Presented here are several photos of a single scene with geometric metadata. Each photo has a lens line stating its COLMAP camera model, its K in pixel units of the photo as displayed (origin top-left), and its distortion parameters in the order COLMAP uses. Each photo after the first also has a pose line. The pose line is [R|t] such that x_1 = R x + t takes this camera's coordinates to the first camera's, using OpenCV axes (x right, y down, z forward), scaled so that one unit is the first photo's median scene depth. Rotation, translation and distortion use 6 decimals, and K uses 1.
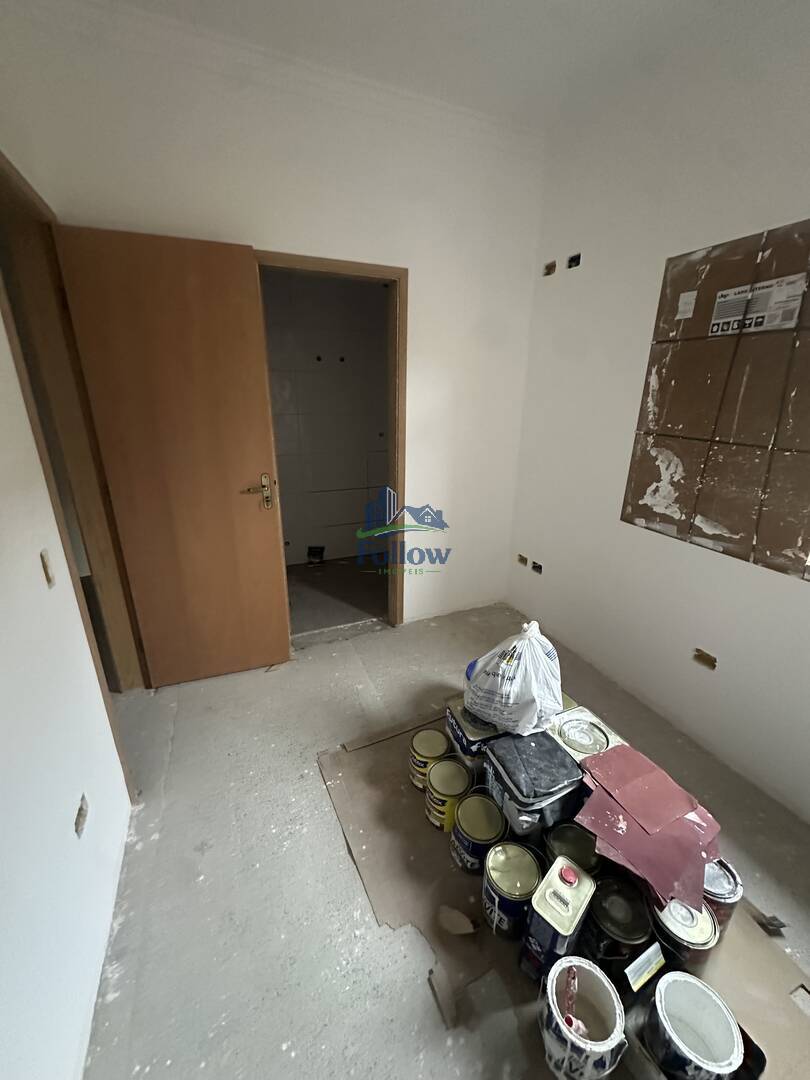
lens RADIAL K [[431.2, 0, 406.8], [0, 431.2, 539.3], [0, 0, 1]] dist [-0.003599, 0.000430]
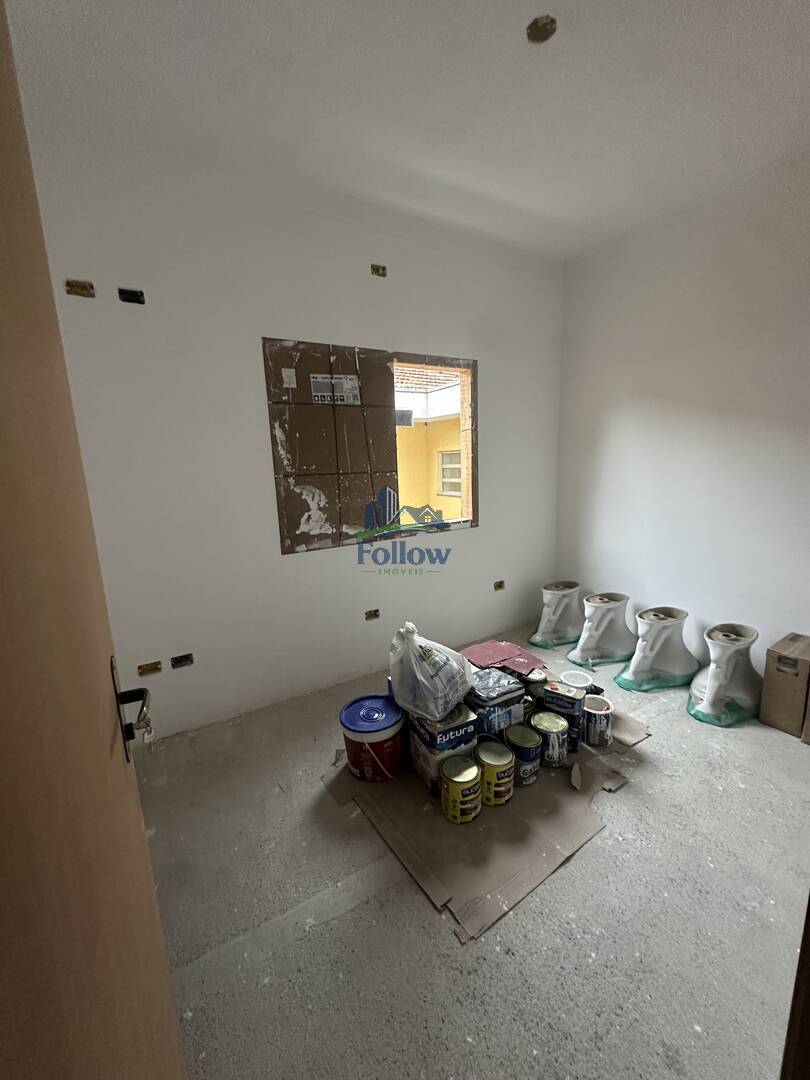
lens RADIAL K [[431.2, 0, 406.8], [0, 431.2, 539.3], [0, 0, 1]] dist [-0.003599, 0.000430]
pose [[-0.135642, -0.184867, 0.973358, -0.742069], [0.358500, 0.906708, 0.222167, -0.253564], [-0.923623, 0.379084, -0.056713, 0.900815]]
